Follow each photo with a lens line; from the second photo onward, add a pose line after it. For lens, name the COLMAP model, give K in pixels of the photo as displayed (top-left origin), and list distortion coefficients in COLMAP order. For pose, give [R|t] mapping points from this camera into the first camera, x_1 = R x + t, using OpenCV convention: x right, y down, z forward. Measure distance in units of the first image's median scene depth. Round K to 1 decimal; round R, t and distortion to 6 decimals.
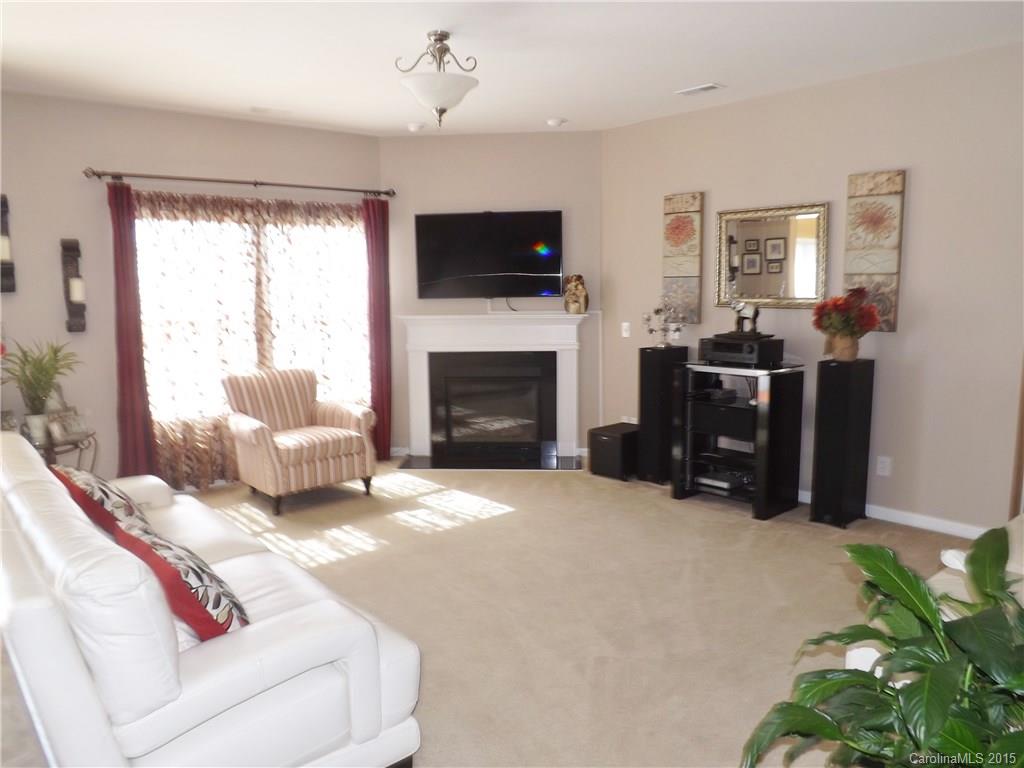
lens RADIAL K [[778.6, 0, 512.0], [0, 778.6, 384.0], [0, 0, 1]] dist [-0.008143, -0.002354]
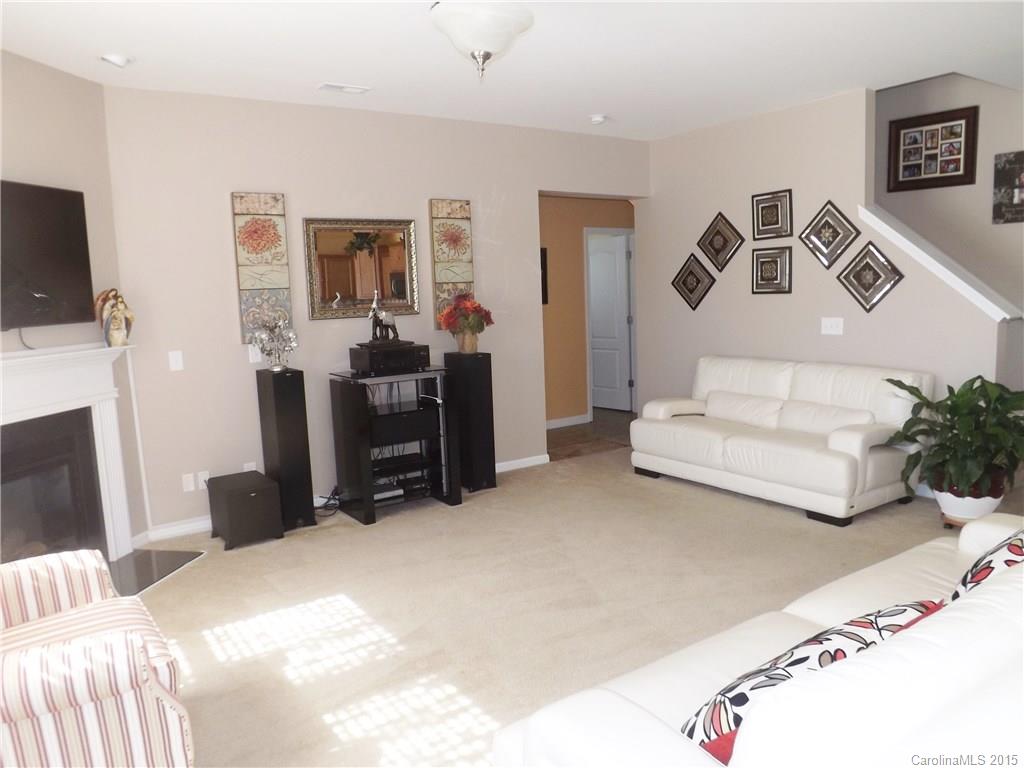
lens RADIAL K [[759.1, 0, 512.0], [0, 759.1, 384.0], [0, 0, 1]] dist [0.007706, 0.002788]
pose [[0.118077, -0.118921, 0.985858, -0.688567], [0.167277, 0.980997, 0.098300, -0.082725], [-0.978814, 0.153304, 0.135726, 0.734114]]
